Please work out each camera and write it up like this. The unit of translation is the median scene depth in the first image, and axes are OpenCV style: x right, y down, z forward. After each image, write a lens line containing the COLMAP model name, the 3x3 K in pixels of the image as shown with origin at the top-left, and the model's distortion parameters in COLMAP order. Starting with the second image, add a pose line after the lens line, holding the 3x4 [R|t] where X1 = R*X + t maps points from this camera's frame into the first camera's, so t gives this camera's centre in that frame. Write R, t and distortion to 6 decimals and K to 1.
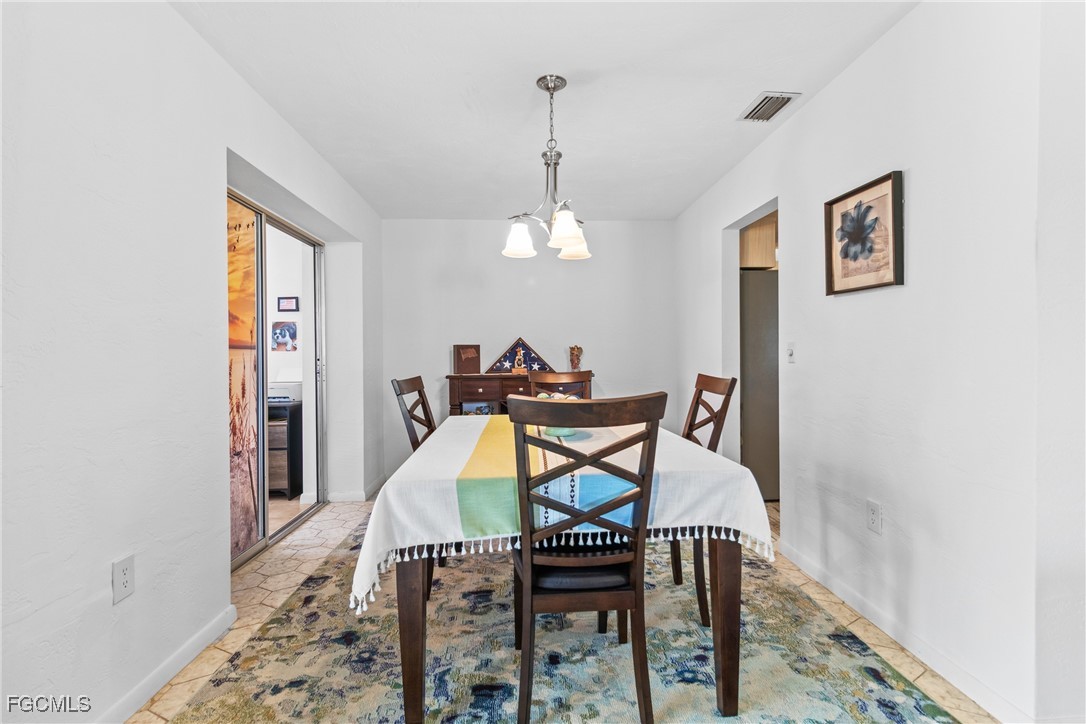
lens RADIAL K [[502.3, 0, 552.0], [0, 502.3, 359.1], [0, 0, 1]] dist [0.012335, 0.000024]
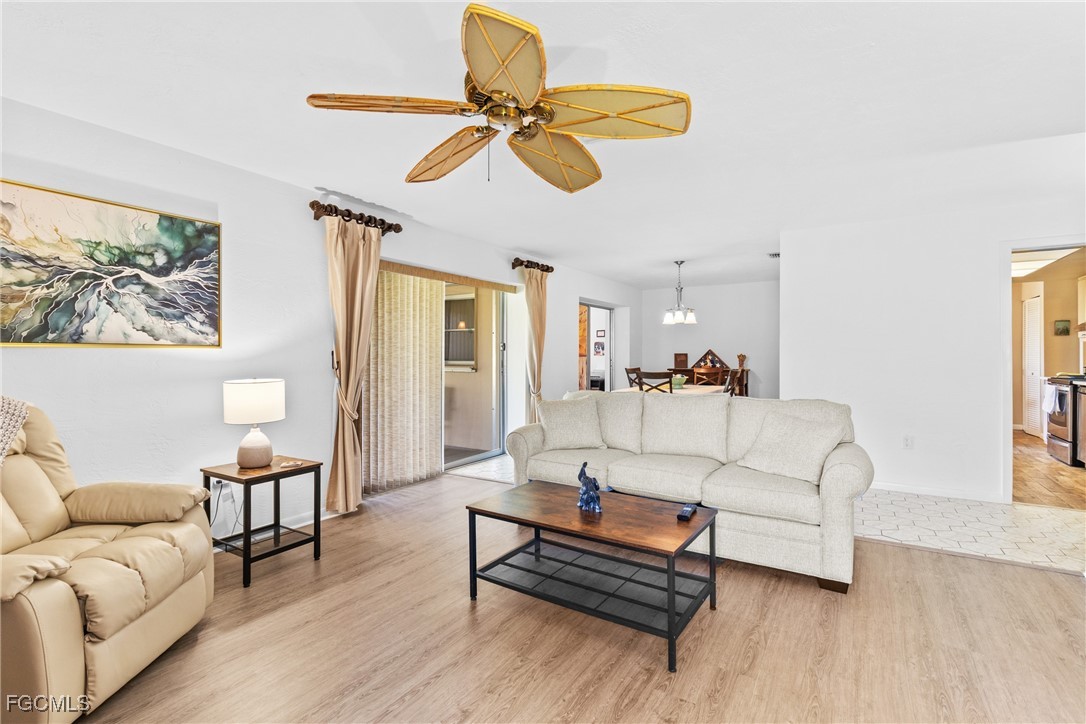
lens RADIAL K [[502.3, 0, 544.6], [0, 502.3, 358.1], [0, 0, 1]] dist [0.012335, 0.000024]
pose [[0.812520, 0.012034, -0.582809, 0.853320], [-0.010968, 0.999926, 0.005357, -0.023585], [0.582831, 0.002040, 0.812591, -1.411087]]
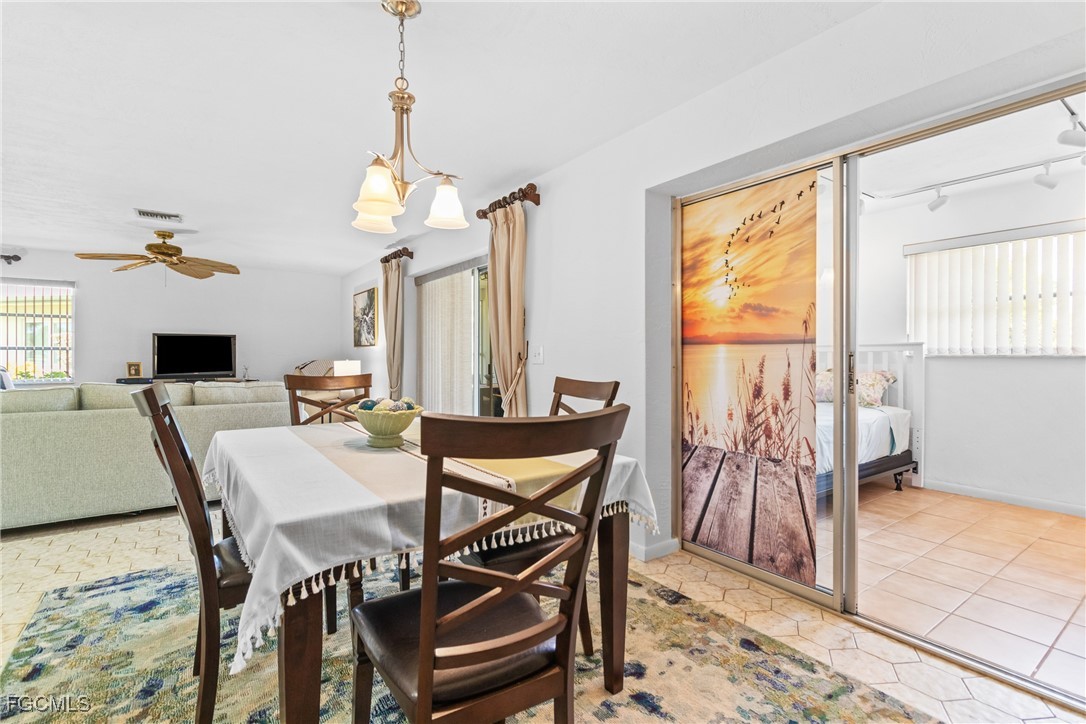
lens RADIAL K [[502.3, 0, 541.9], [0, 502.3, 353.3], [0, 0, 1]] dist [0.012335, 0.000024]
pose [[-0.846551, 0.007683, -0.532252, 0.202780], [0.002989, 0.999949, 0.009680, -0.013498], [0.532299, 0.006604, -0.846531, 1.522999]]
